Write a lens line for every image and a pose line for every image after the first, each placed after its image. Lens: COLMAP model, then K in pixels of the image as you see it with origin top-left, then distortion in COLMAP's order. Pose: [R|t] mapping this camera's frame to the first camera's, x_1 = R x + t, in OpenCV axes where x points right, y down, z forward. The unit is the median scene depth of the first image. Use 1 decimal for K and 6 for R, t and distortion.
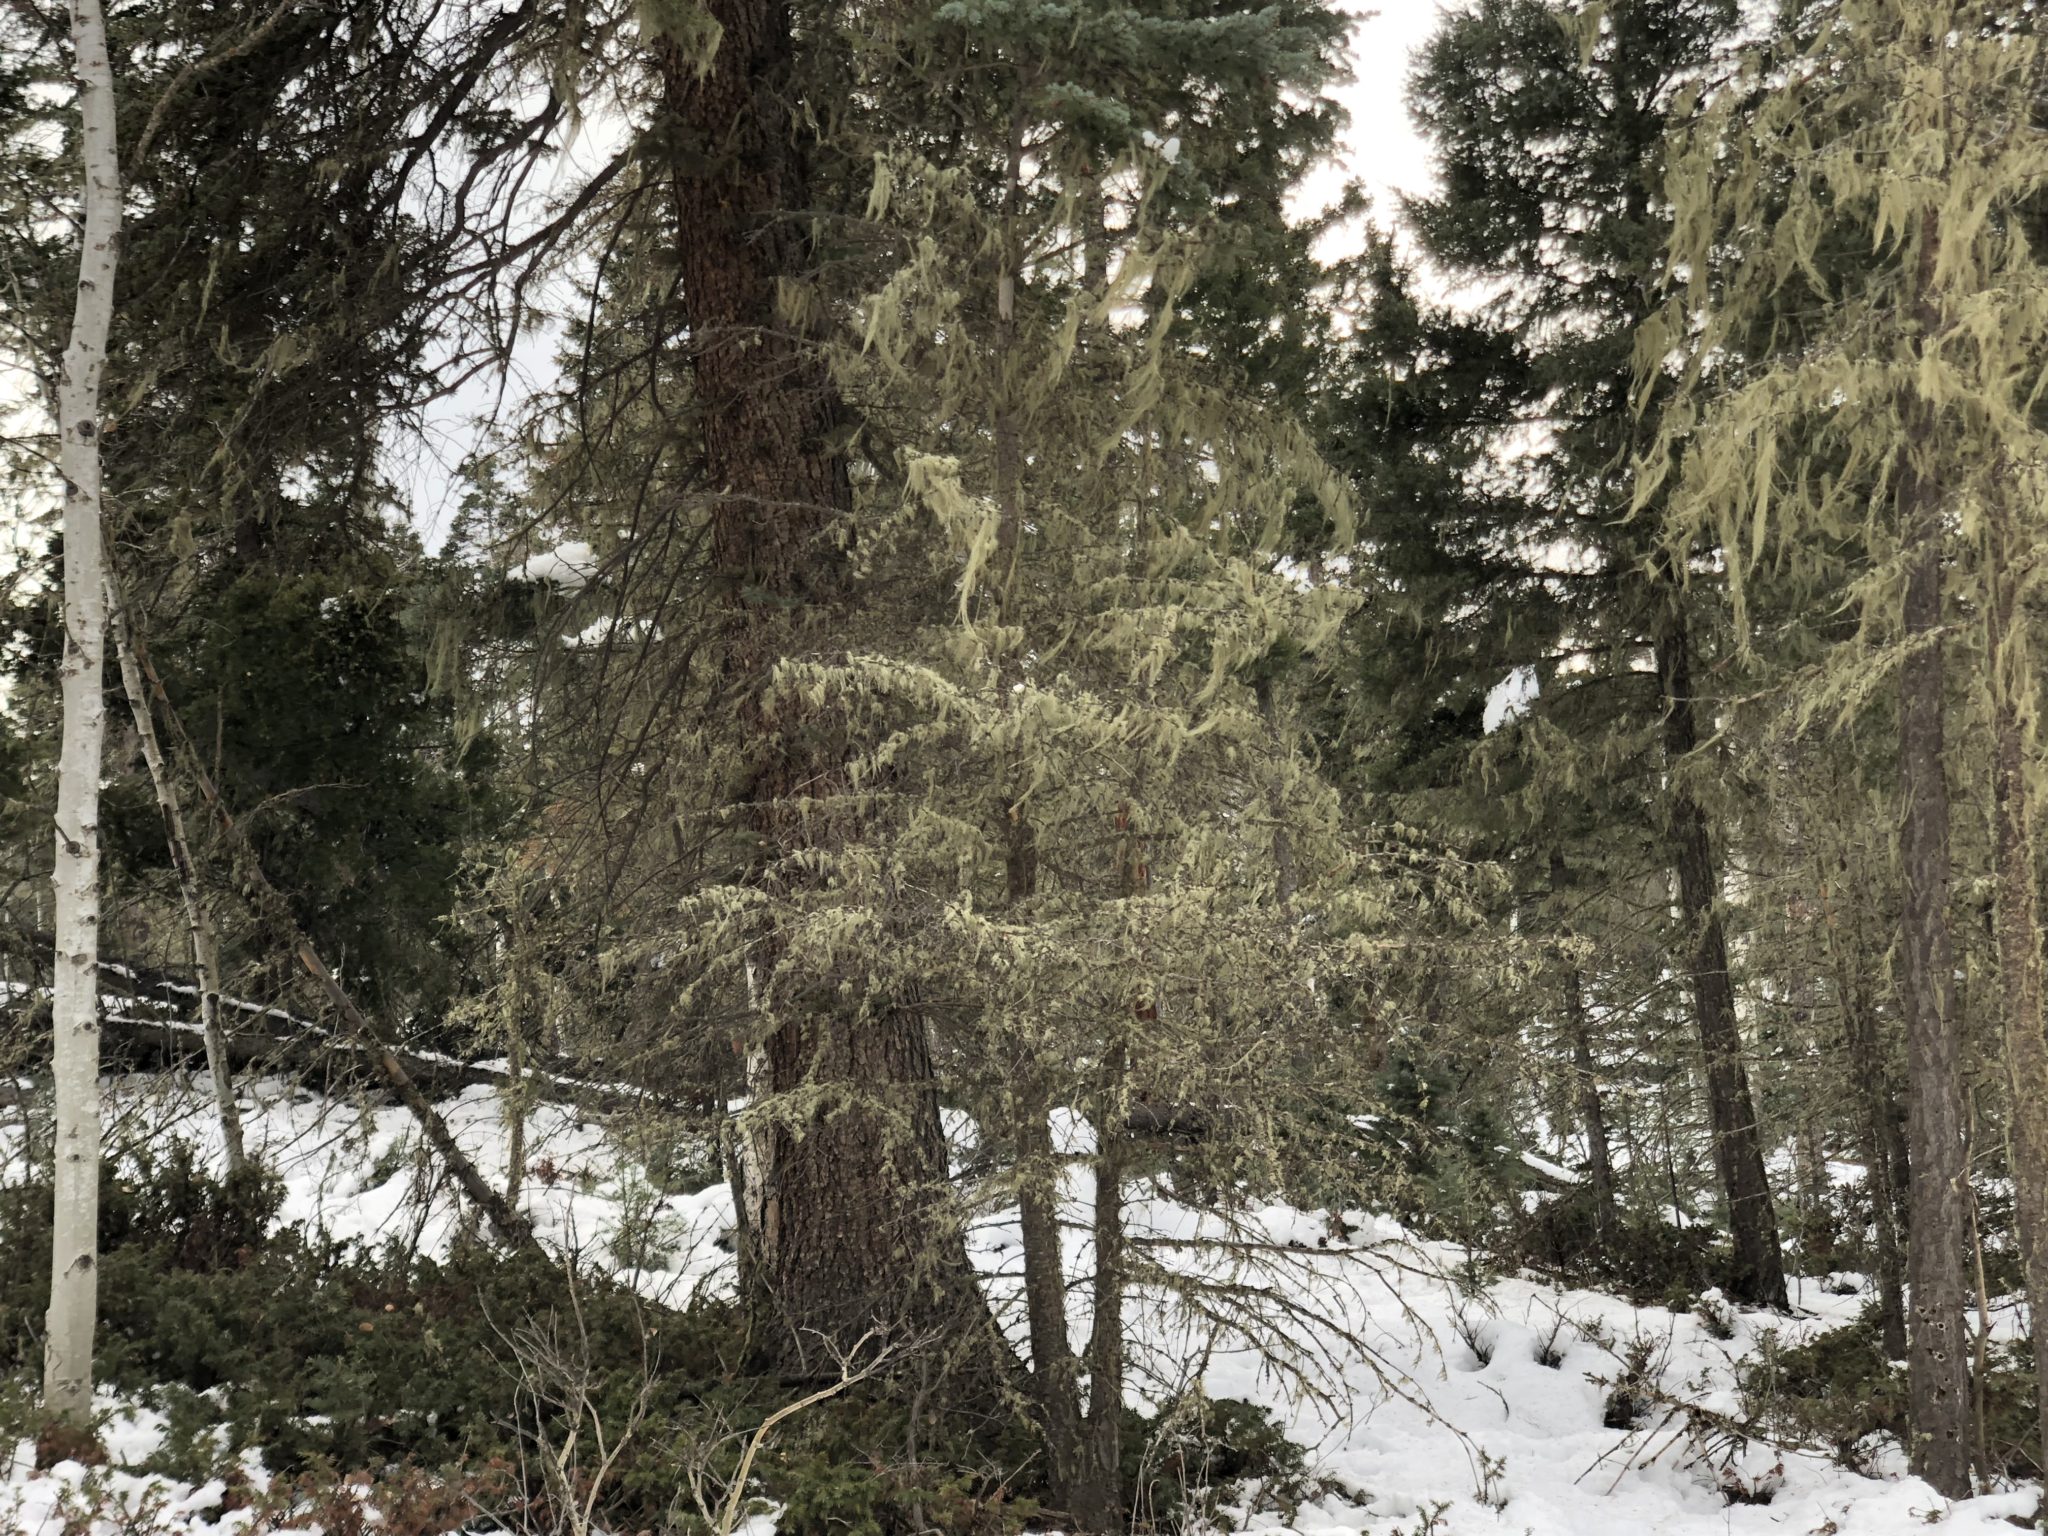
lens RADIAL K [[3119.9, 0, 1022.9], [0, 3119.9, 827.3], [0, 0, 1]] dist [0.295057, -1.475619]
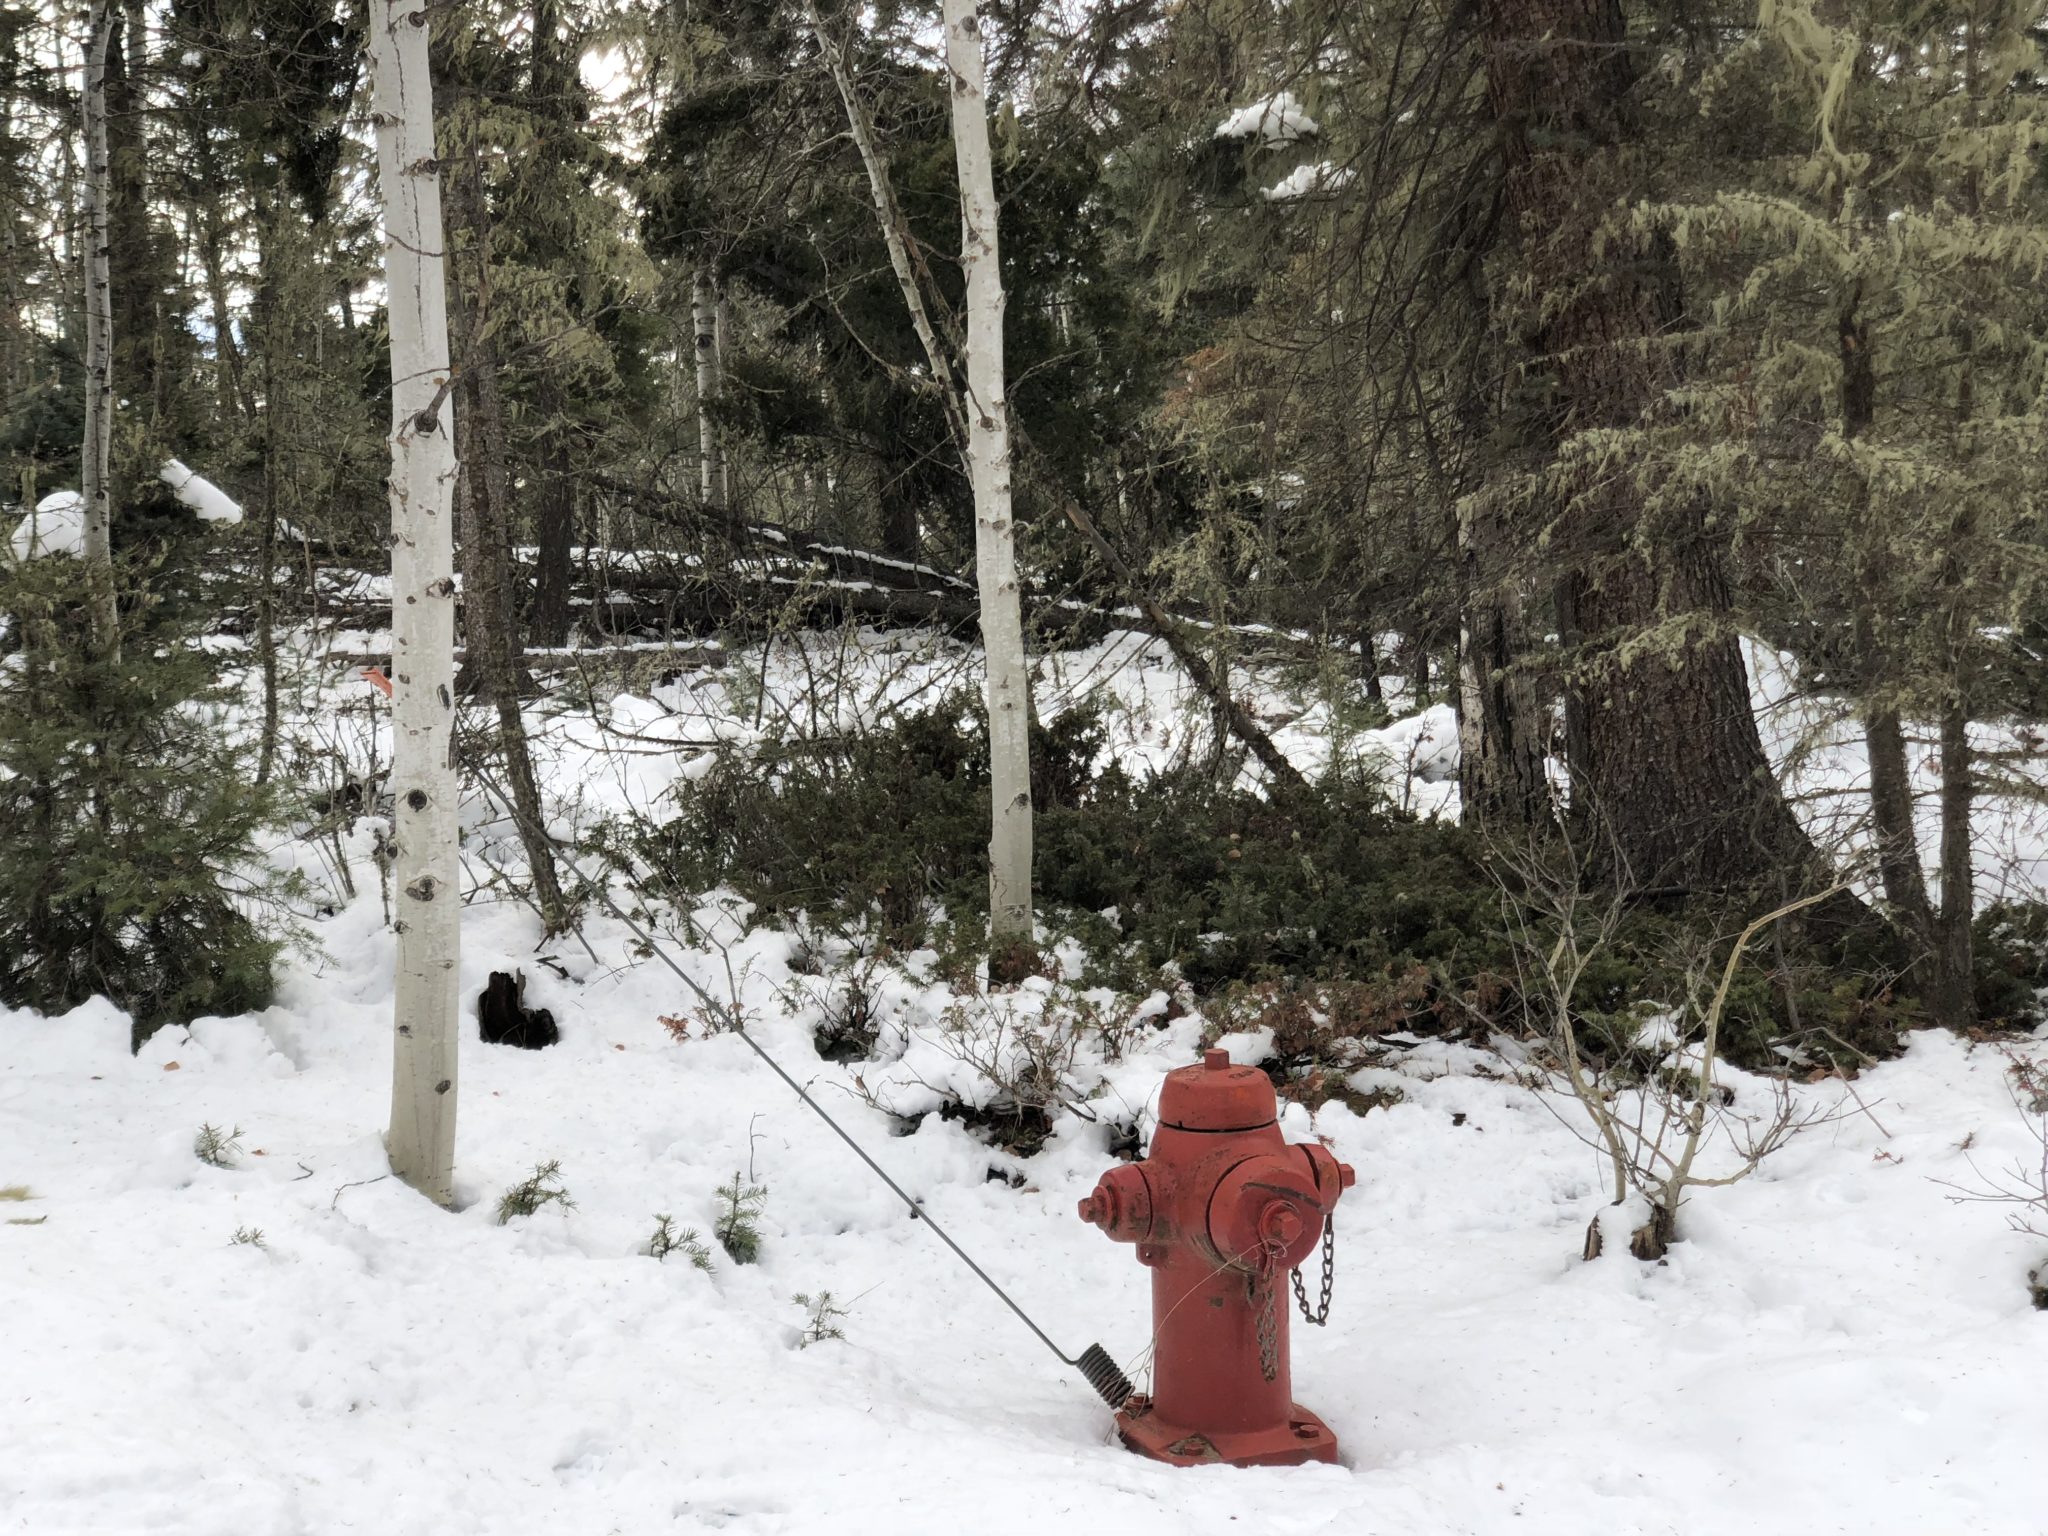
lens RADIAL K [[3119.9, 0, 1024.0], [0, 3119.9, 768.0], [0, 0, 1]] dist [0.115029, -0.454819]
pose [[0.984403, -0.030996, -0.173174, -0.099244], [0.052919, 0.990938, 0.123452, -0.007350], [0.167779, -0.130691, 0.977123, -0.057955]]
